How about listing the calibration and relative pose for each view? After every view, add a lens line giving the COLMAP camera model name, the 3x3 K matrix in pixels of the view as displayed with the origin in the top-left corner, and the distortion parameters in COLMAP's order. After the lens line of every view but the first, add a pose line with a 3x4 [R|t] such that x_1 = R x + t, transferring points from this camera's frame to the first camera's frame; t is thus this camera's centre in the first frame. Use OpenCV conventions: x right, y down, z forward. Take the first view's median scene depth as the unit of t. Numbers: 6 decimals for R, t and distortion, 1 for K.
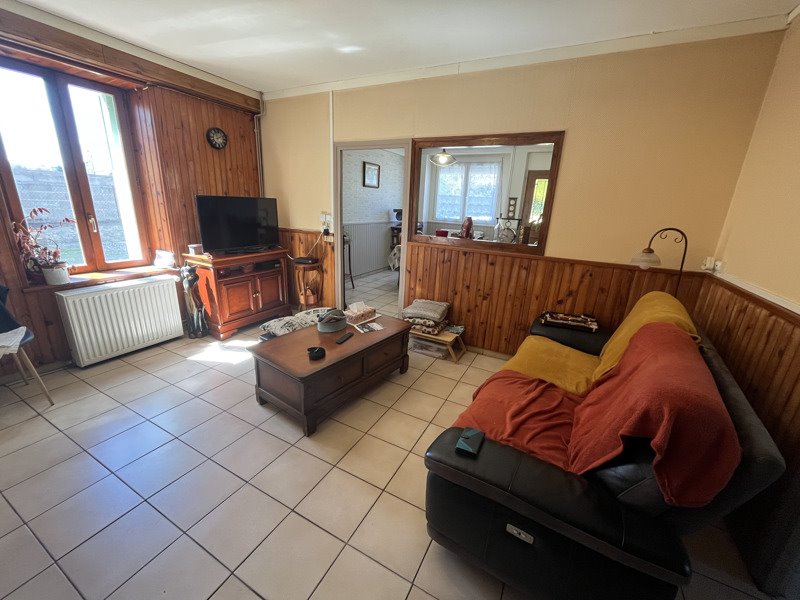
lens RADIAL K [[321.6, 0, 400.5], [0, 321.6, 301.3], [0, 0, 1]] dist [0.000693, 0.000467]
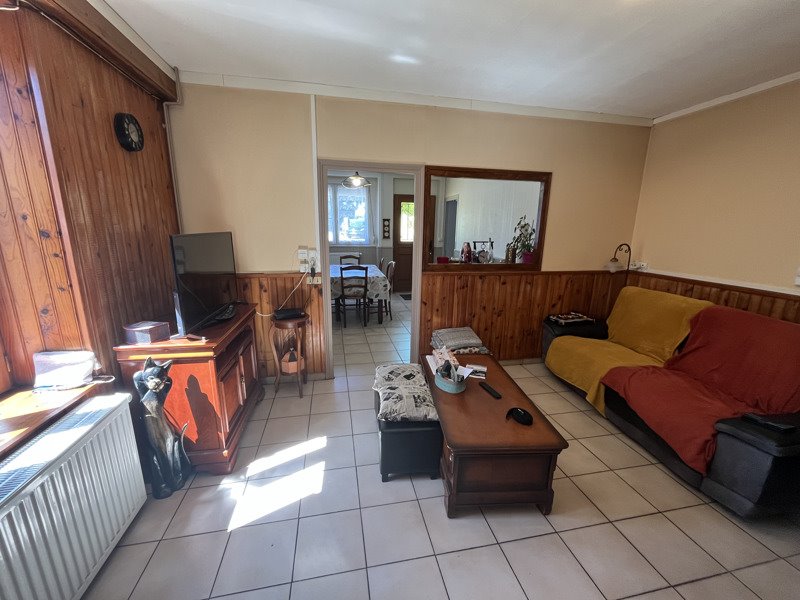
lens RADIAL K [[321.6, 0, 398.3], [0, 321.6, 301.1], [0, 0, 1]] dist [0.000693, 0.000467]
pose [[0.775930, -0.172878, 0.606668, -0.634877], [0.200776, 0.979383, 0.022295, -0.142767], [-0.598015, 0.104505, 0.794643, 0.317359]]
